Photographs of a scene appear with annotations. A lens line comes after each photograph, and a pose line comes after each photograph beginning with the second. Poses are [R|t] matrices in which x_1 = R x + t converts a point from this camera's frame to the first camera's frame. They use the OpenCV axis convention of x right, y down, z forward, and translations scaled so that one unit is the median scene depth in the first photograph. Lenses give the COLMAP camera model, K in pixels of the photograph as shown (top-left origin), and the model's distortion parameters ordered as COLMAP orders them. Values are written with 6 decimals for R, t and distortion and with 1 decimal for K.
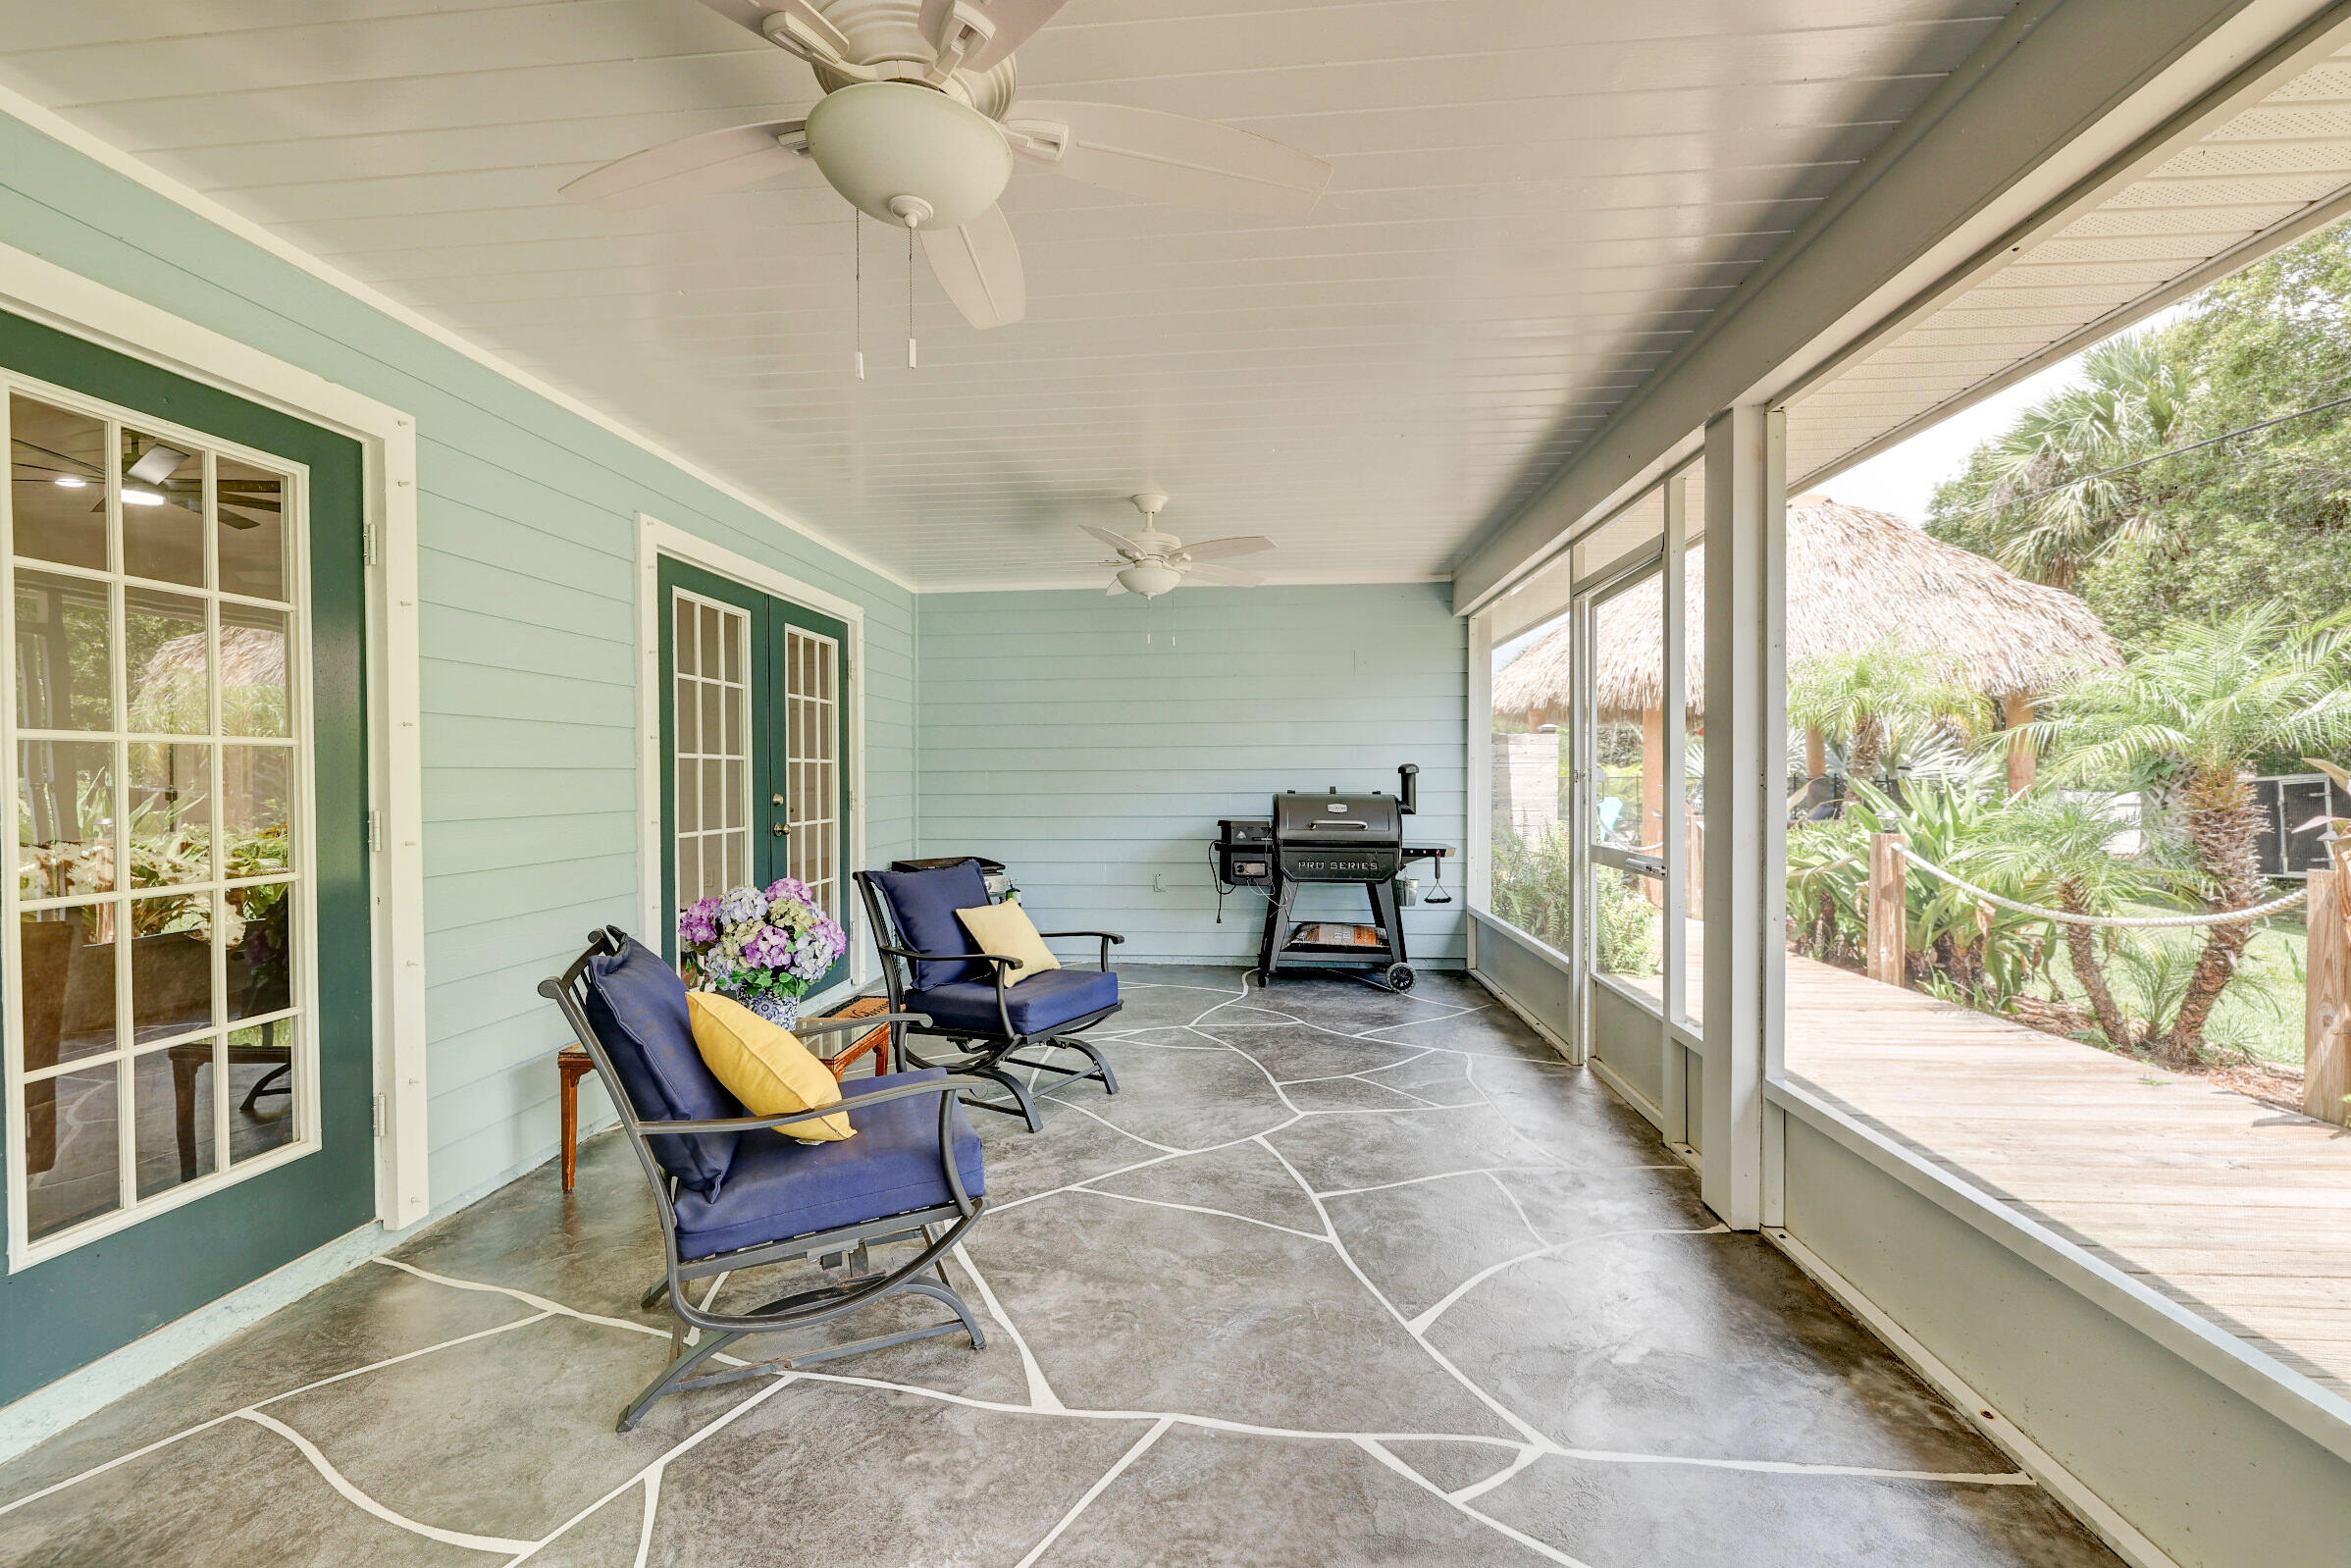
lens RADIAL K [[979.0, 0, 1175.5], [0, 979.0, 784.0], [0, 0, 1]] dist [0.003041, 0.000395]
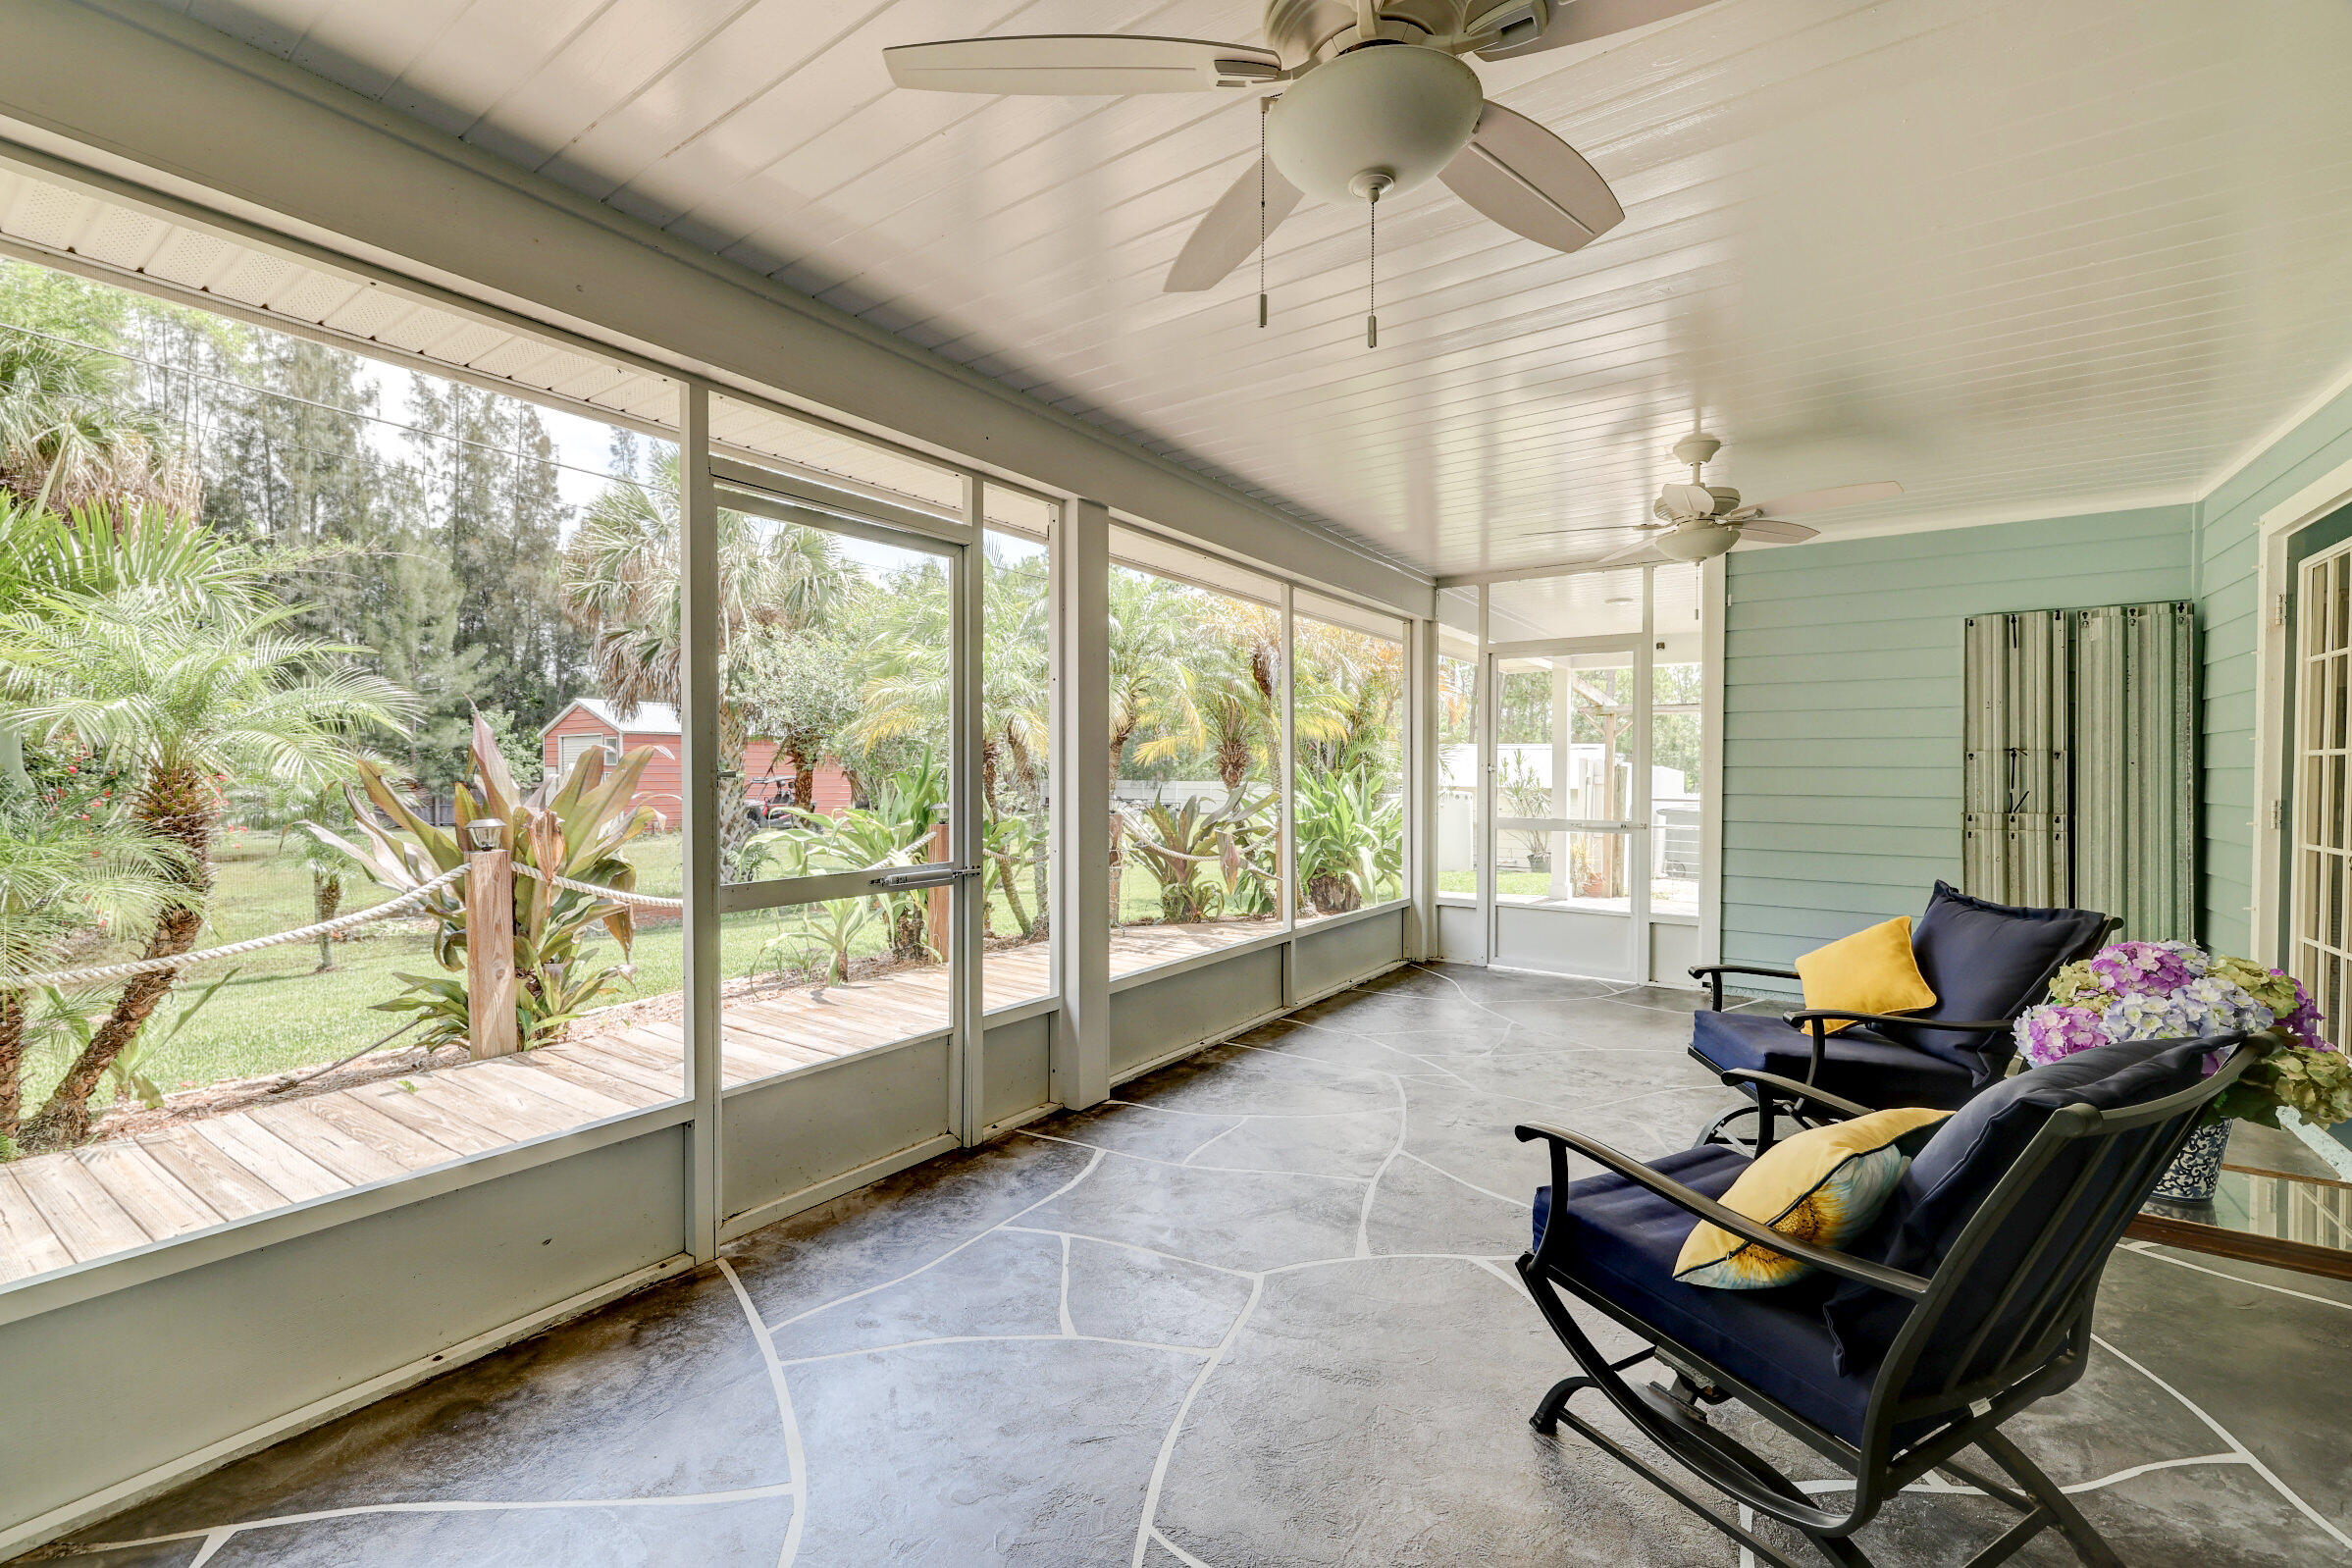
lens RADIAL K [[979.4, 0, 1176.0], [0, 979.4, 784.0], [0, 0, 1]] dist [0.003041, 0.000395]
pose [[-0.865333, -0.000893, 0.501197, -0.267964], [0.009272, 0.999799, 0.017789, -0.013732], [-0.501112, 0.020040, -0.865150, 2.833188]]
